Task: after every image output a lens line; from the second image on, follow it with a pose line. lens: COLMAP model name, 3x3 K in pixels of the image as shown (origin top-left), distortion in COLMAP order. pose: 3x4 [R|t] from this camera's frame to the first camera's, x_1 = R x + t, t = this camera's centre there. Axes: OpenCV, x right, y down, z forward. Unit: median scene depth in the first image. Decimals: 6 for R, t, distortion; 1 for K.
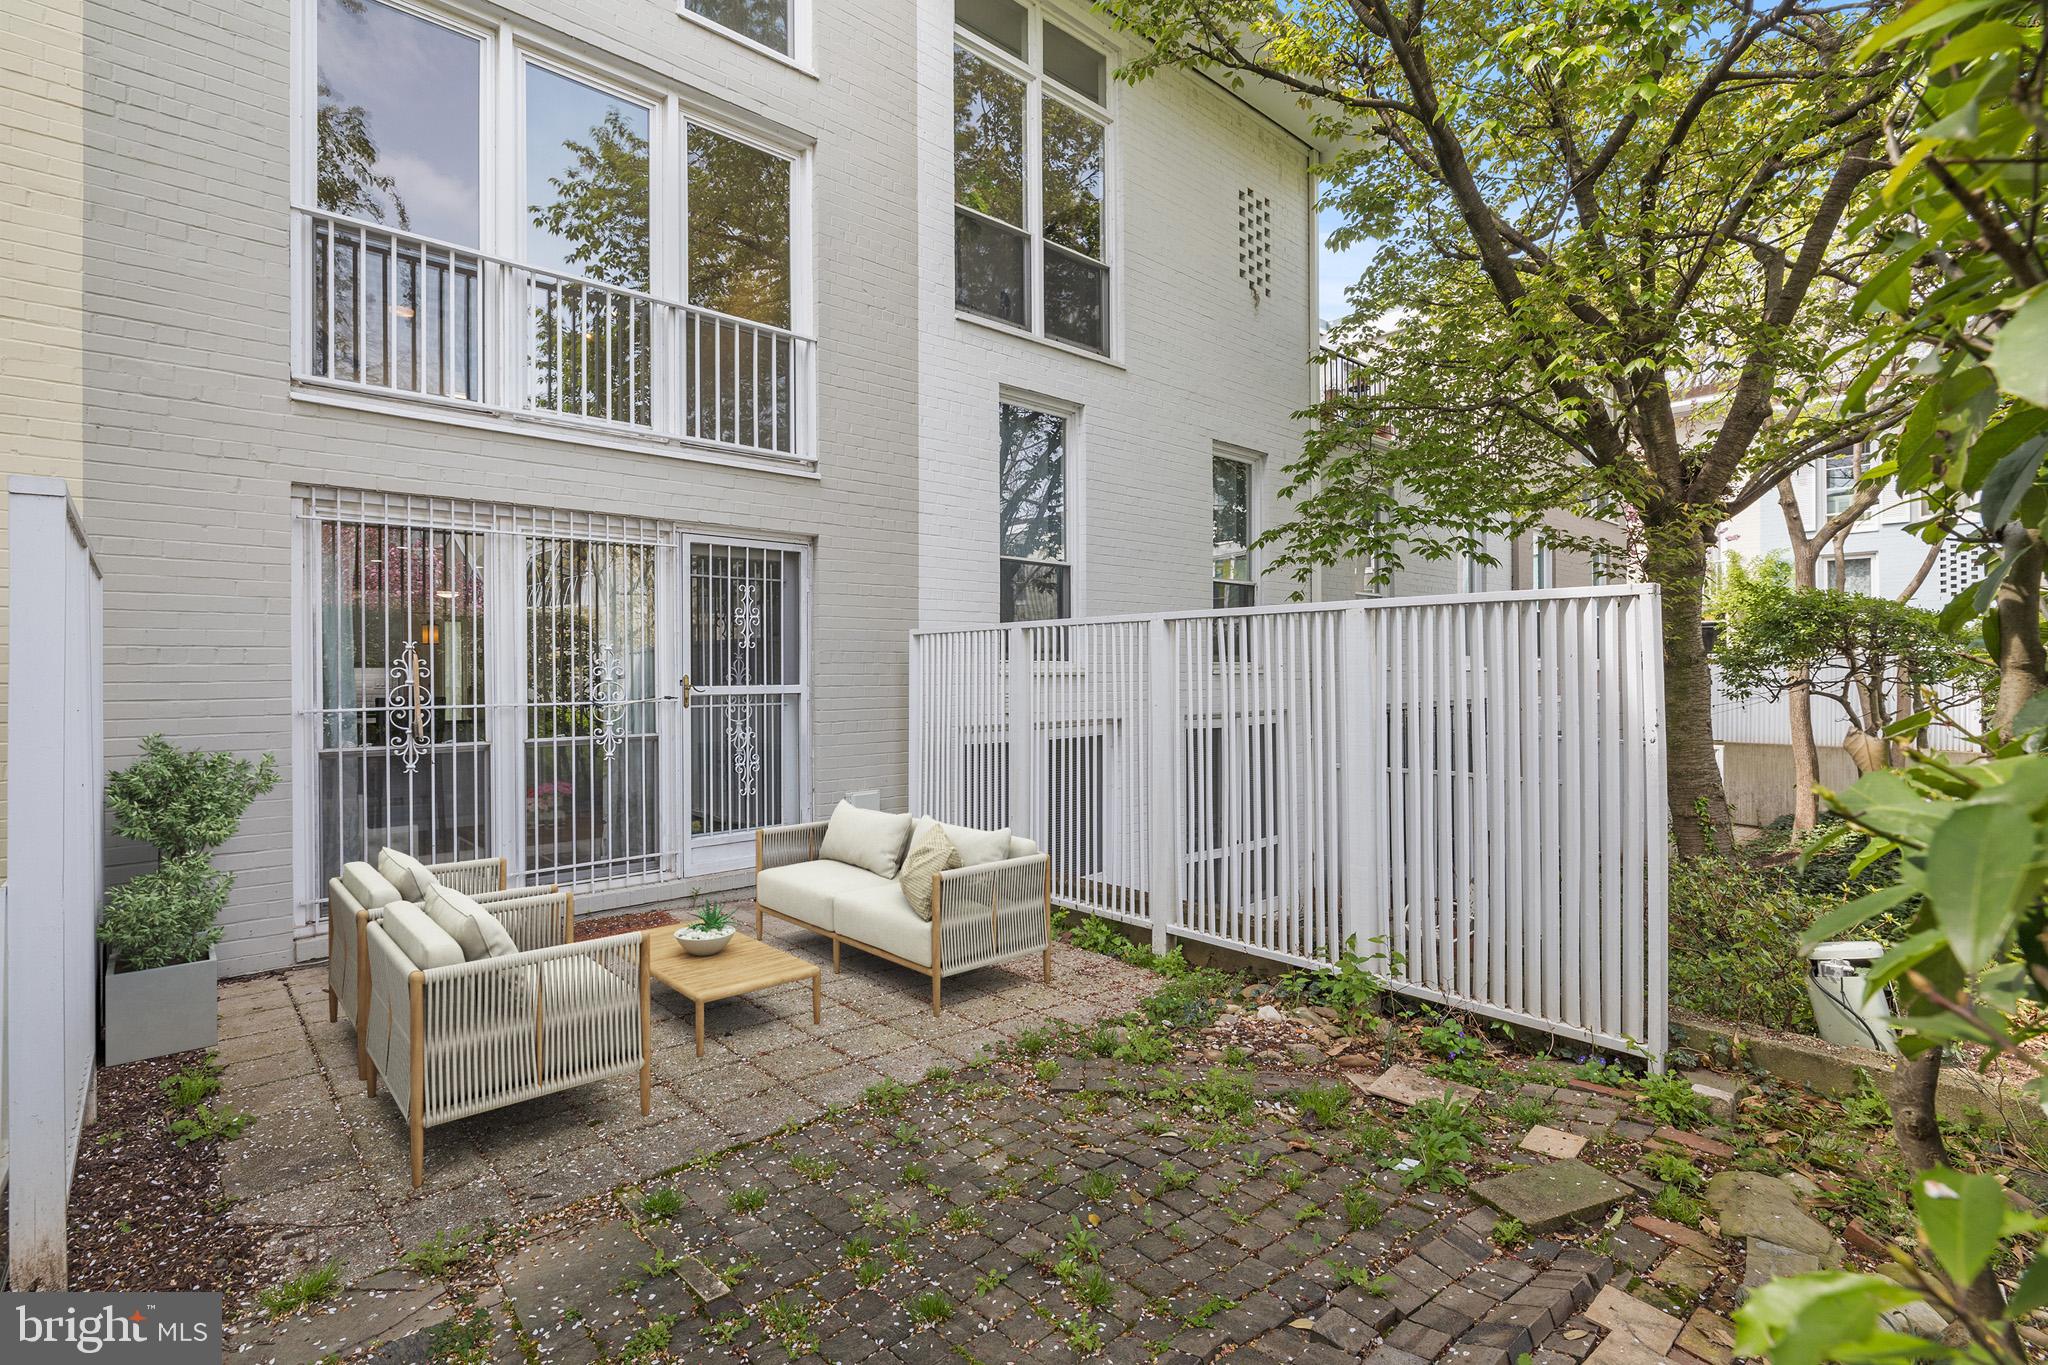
lens RADIAL K [[956.1, 0, 1033.9], [0, 956.1, 662.7], [0, 0, 1]] dist [-0.009067, 0.000820]
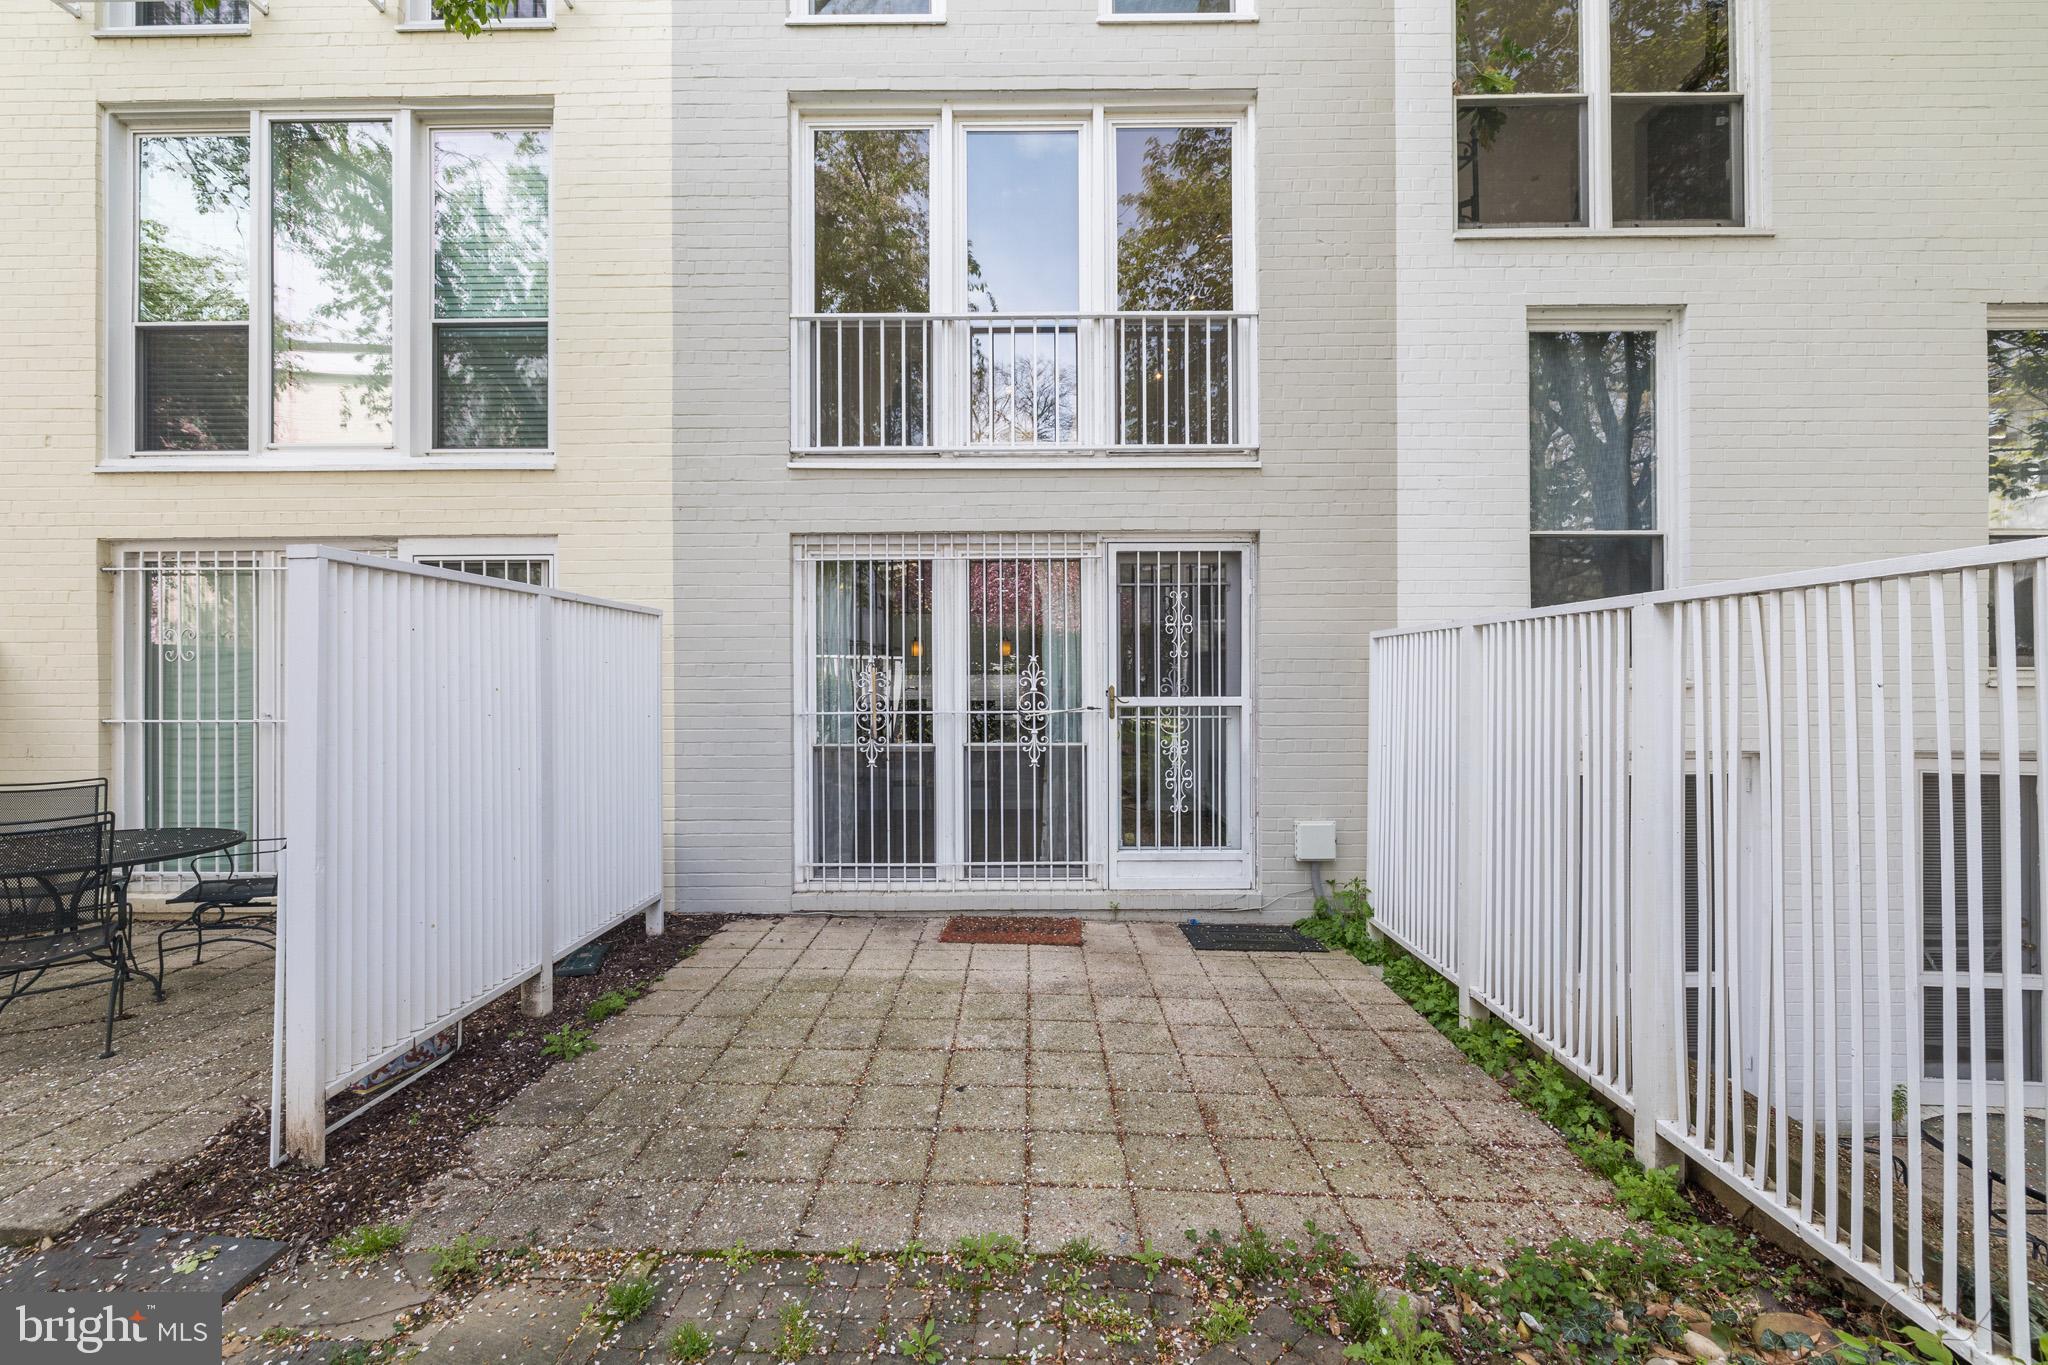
lens RADIAL K [[859.5, 0, 1018.2], [0, 859.5, 668.8], [0, 0, 1]] dist [-0.001817, 0.000190]
pose [[0.729818, -0.003667, -0.683632, 0.173992], [0.005907, 0.999982, 0.000942, -0.005901], [0.683616, -0.004726, 0.729826, 0.278315]]
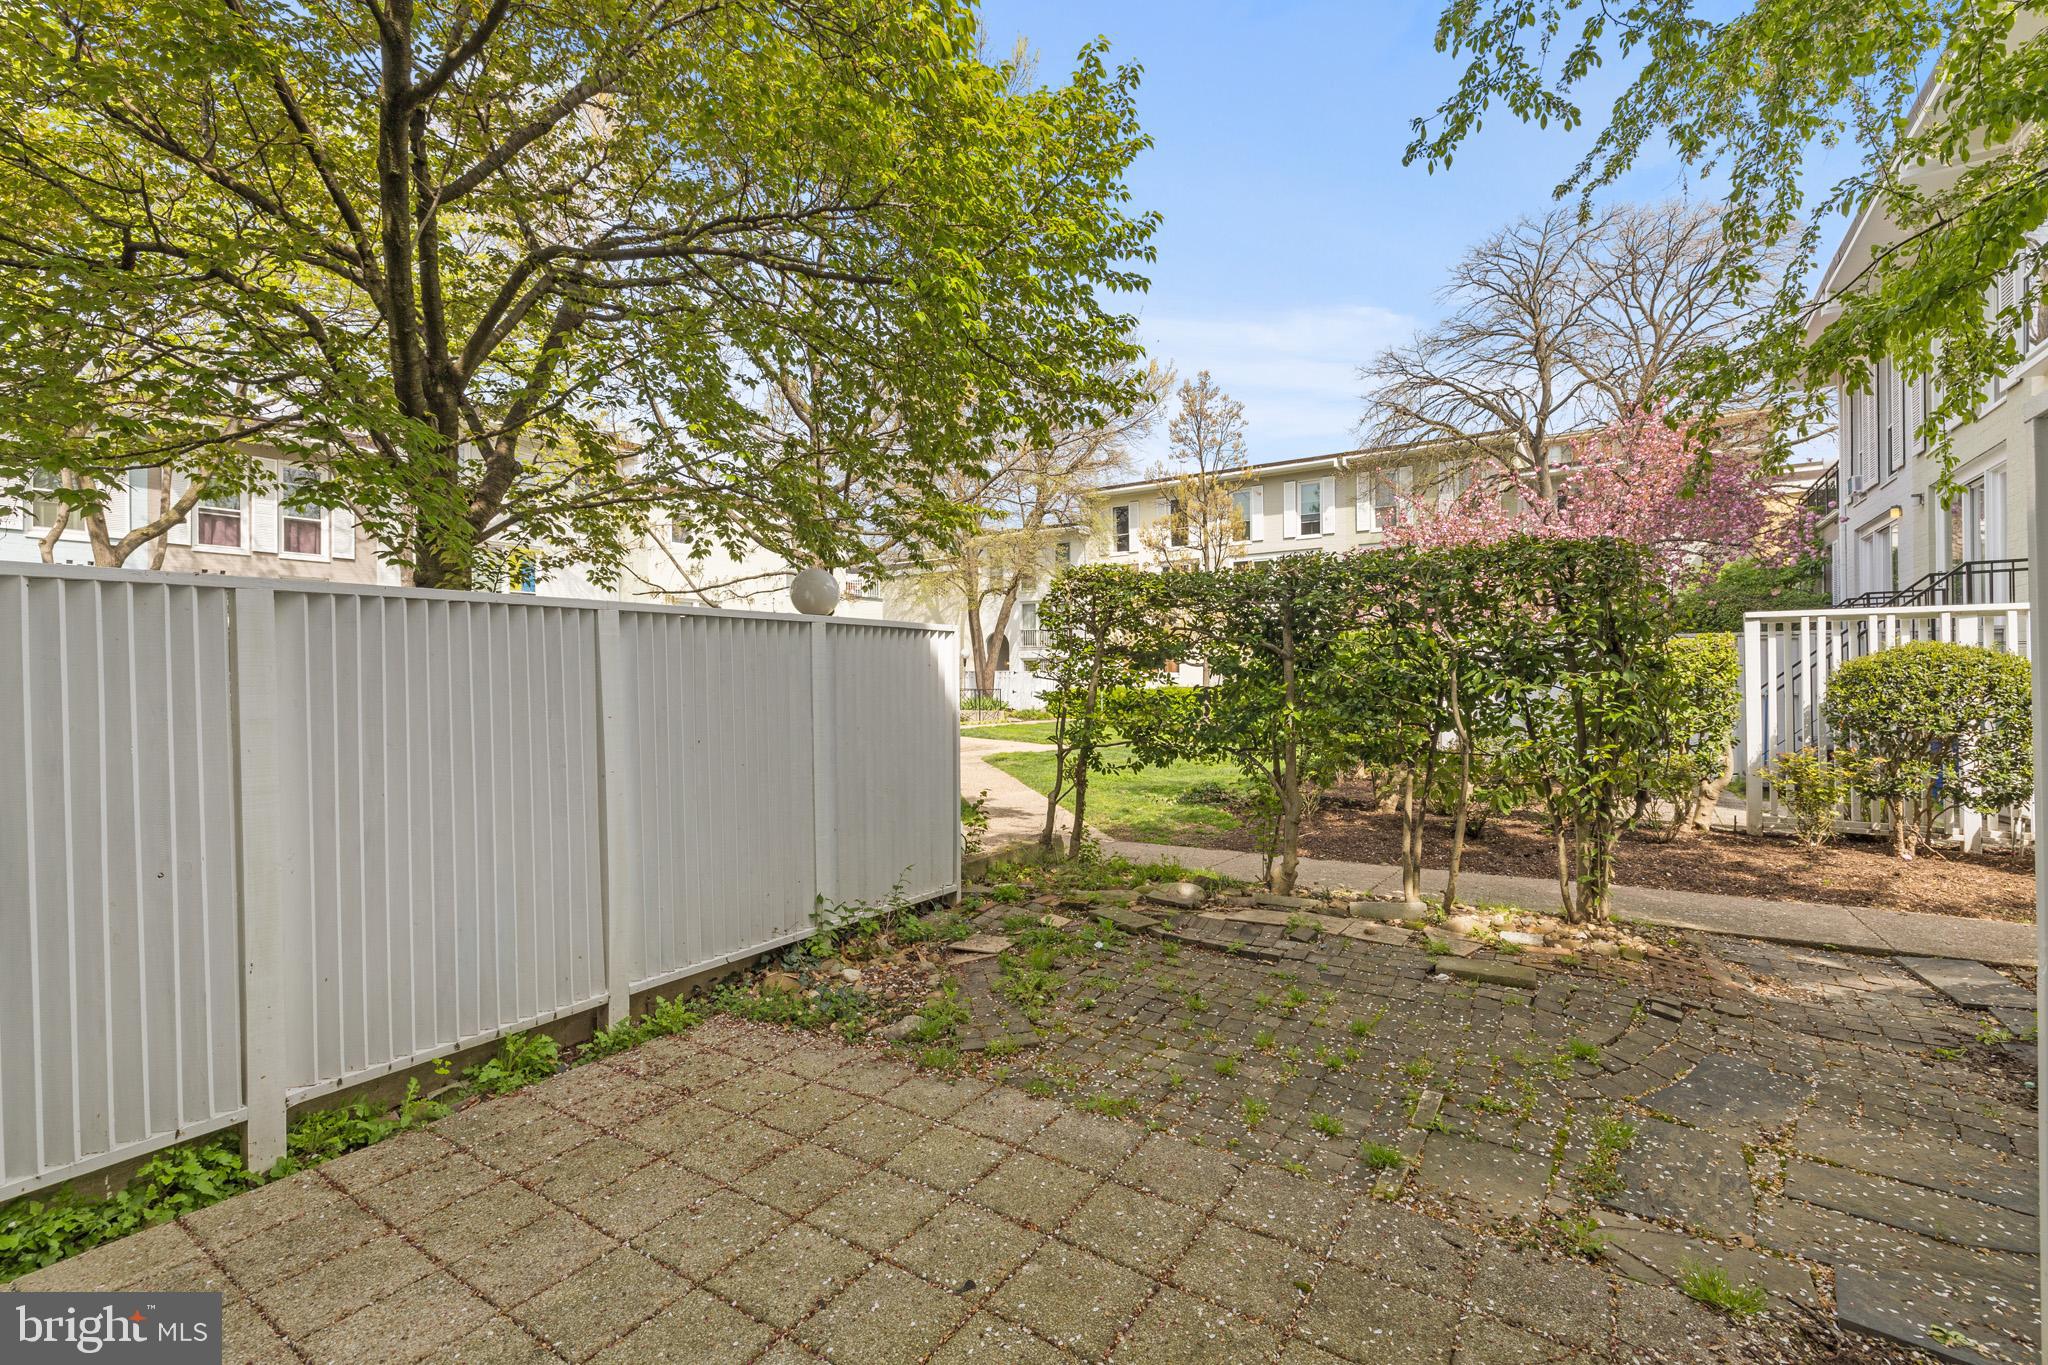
lens RADIAL K [[876.9, 0, 1007.5], [0, 876.9, 671.3], [0, 0, 1]] dist [0.002882, 0.000167]
pose [[-0.213237, 0.003789, 0.976993, -0.537178], [-0.002750, 0.999986, -0.004478, 0.006518], [-0.976997, -0.003641, -0.213223, 0.684013]]
